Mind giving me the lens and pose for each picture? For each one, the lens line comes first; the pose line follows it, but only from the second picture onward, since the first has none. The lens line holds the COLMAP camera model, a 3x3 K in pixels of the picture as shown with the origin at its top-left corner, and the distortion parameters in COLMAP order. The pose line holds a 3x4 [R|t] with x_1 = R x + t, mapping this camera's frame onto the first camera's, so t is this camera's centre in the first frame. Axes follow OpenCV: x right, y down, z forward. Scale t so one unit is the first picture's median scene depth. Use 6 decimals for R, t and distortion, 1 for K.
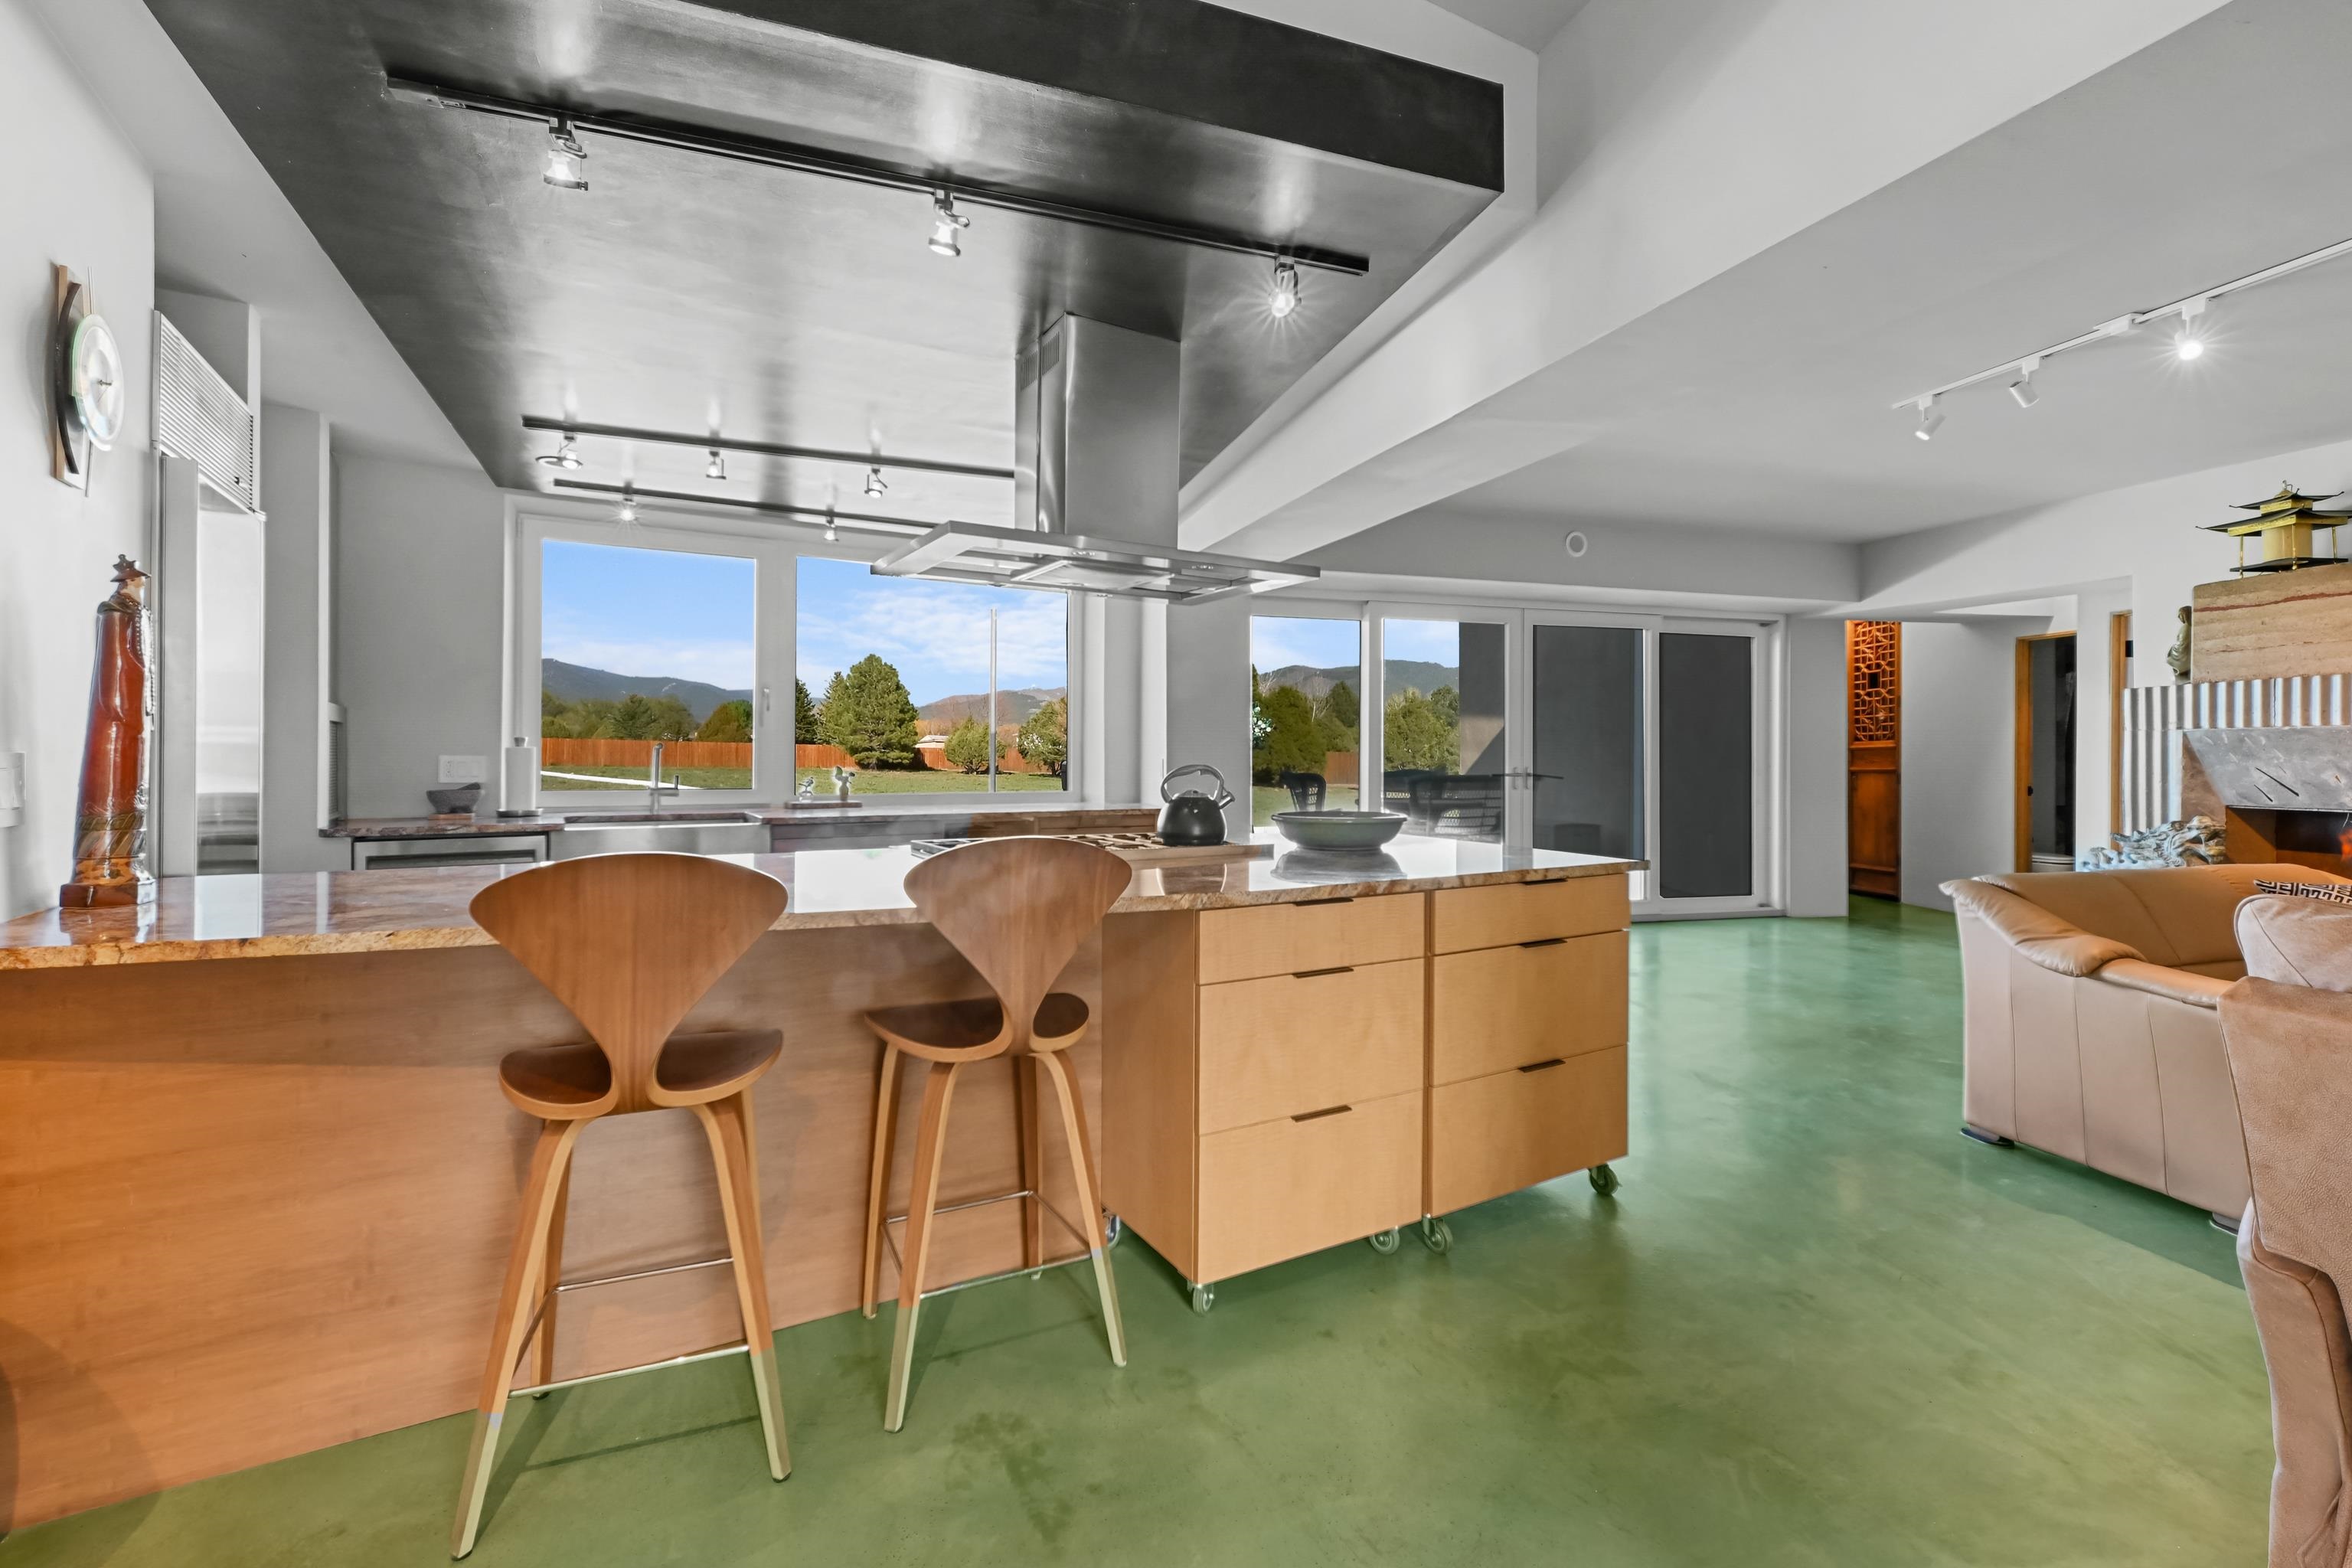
lens RADIAL K [[1052.9, 0, 1191.9], [0, 1052.9, 767.7], [0, 0, 1]] dist [0.005000, -0.000431]
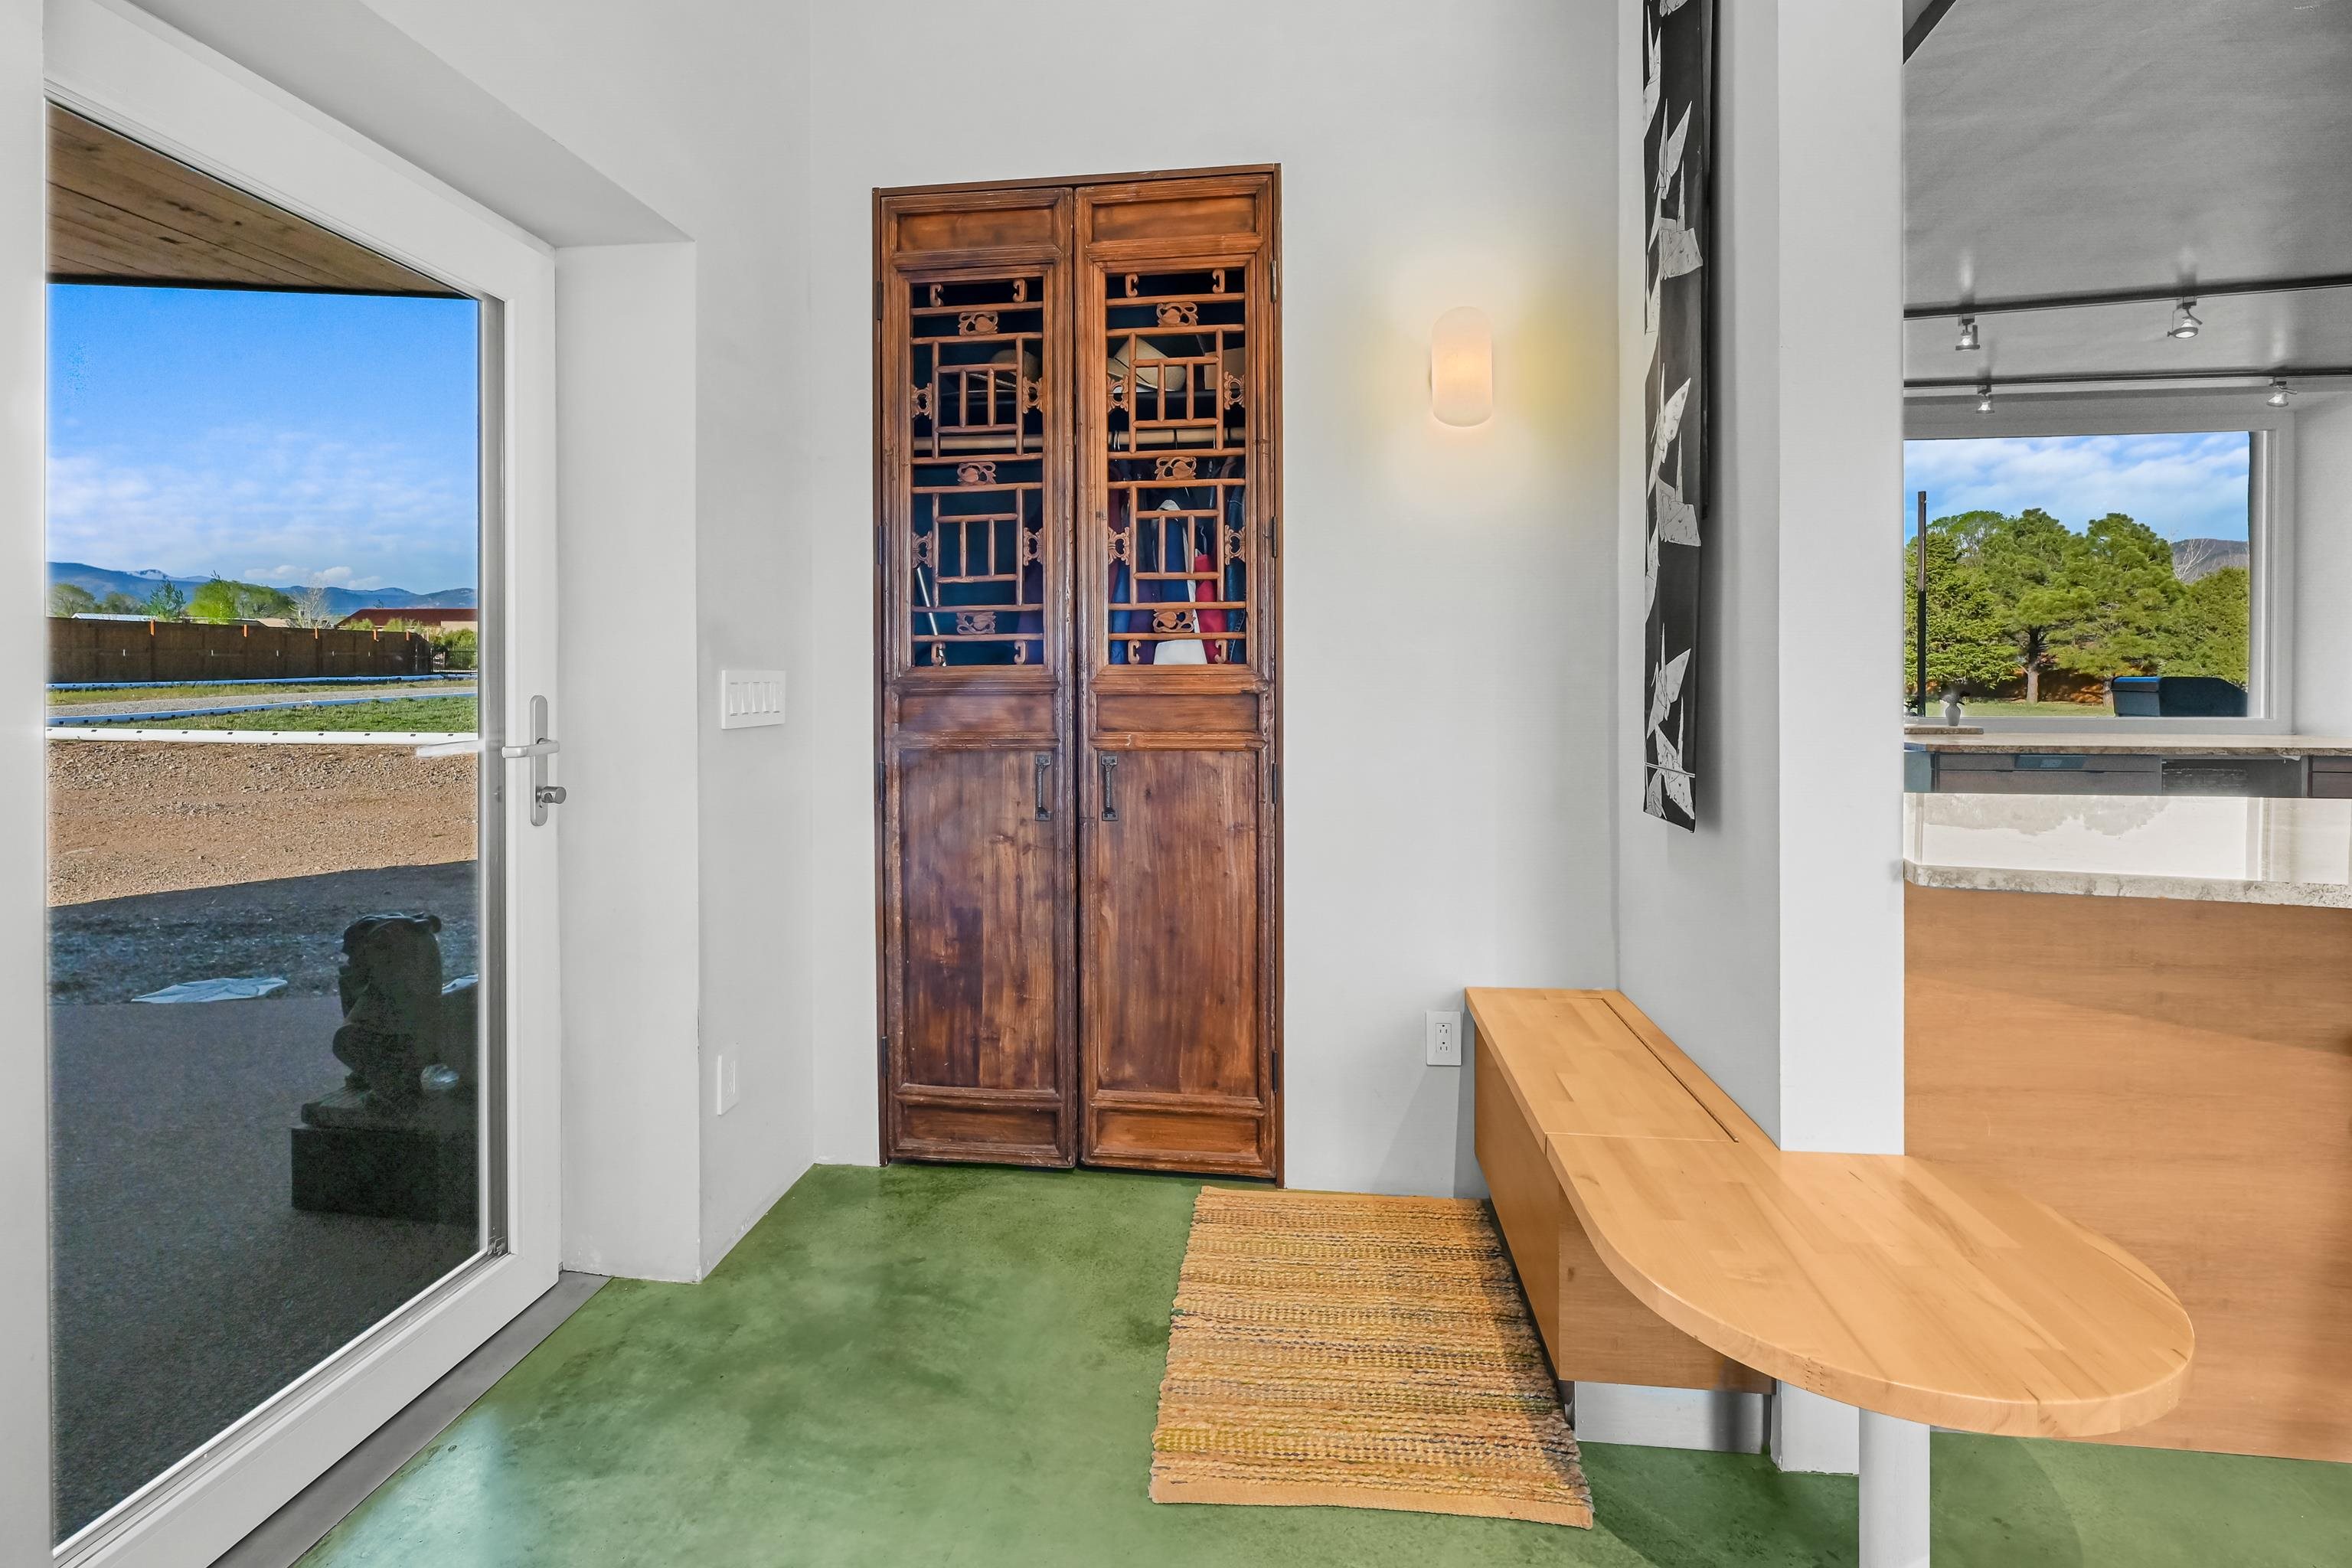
lens RADIAL K [[1097.1, 0, 1143.8], [0, 1097.1, 689.2], [0, 0, 1]] dist [-0.005277, 0.001141]
pose [[0.785387, 0.004939, -0.618986, -0.357949], [-0.001946, 0.999983, 0.005511, -0.000833], [0.619002, -0.003123, 0.785383, -0.098430]]
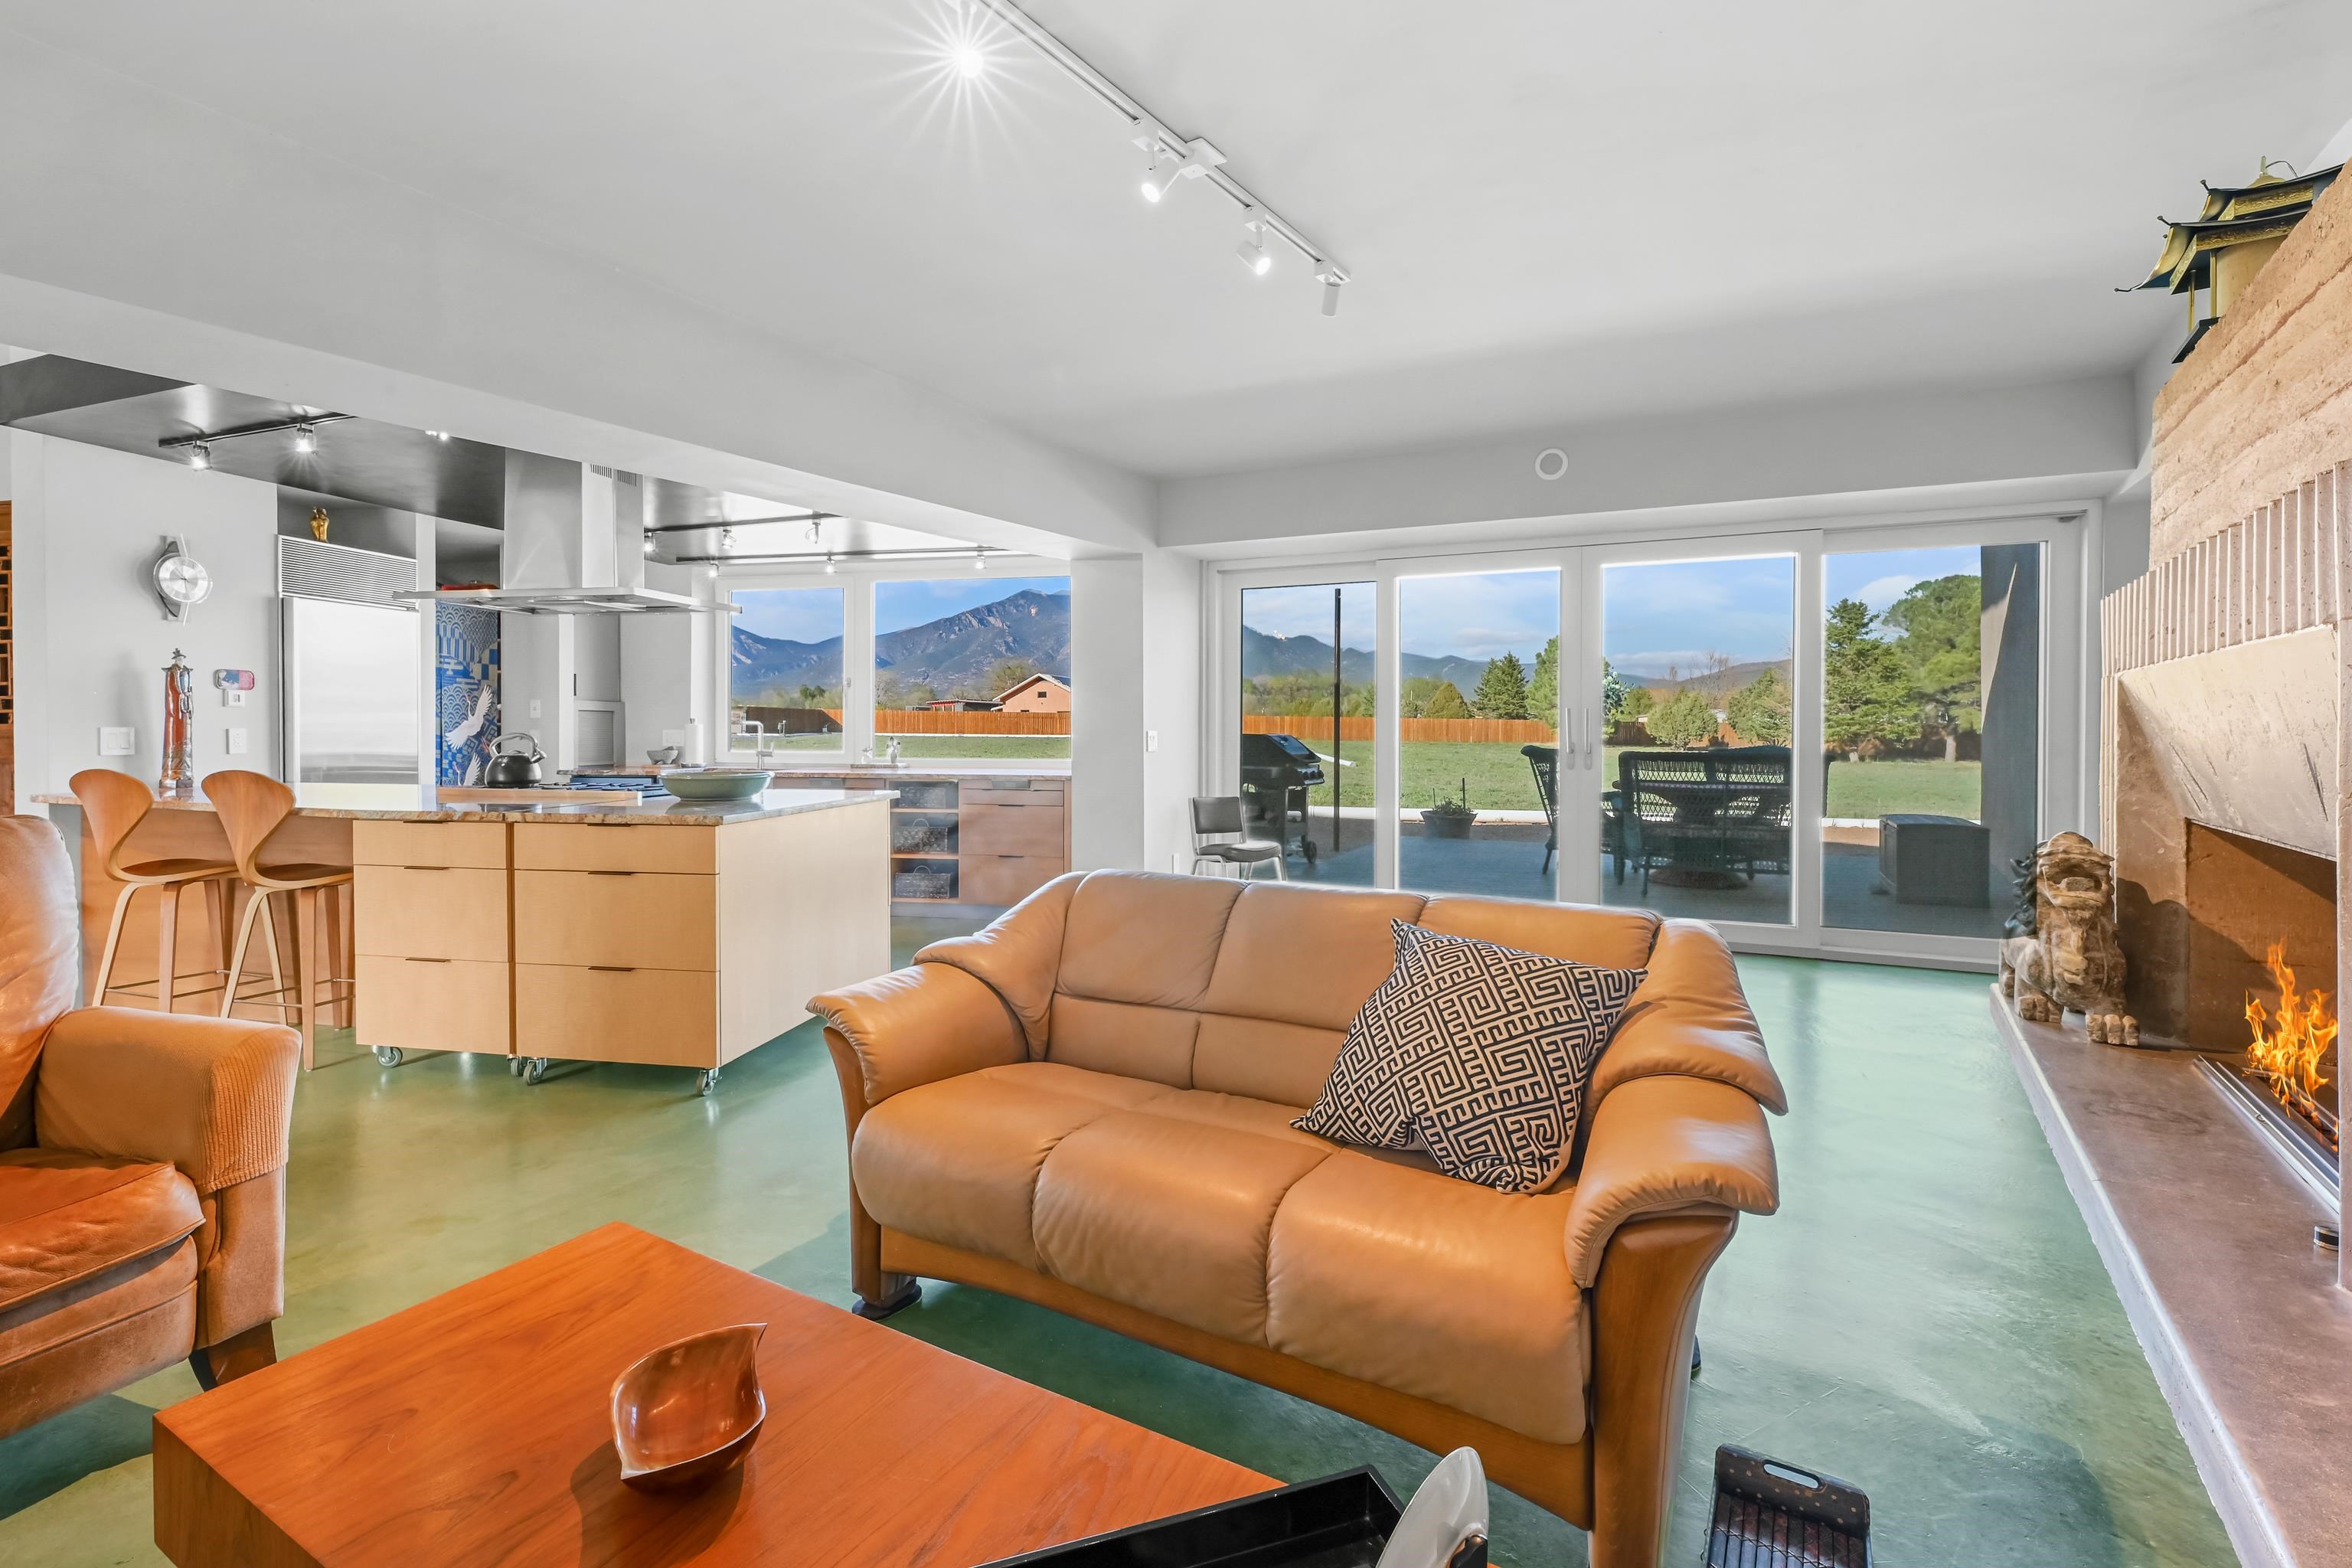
lens RADIAL K [[1049.5, 0, 1156.6], [0, 1049.5, 730.6], [0, 0, 1]] dist [0.003717, -0.000182]
pose [[0.736989, -0.002174, -0.675901, 0.980409], [-0.005529, 0.999942, -0.009245, 0.000469], [0.675882, 0.010550, 0.736934, 0.294584]]
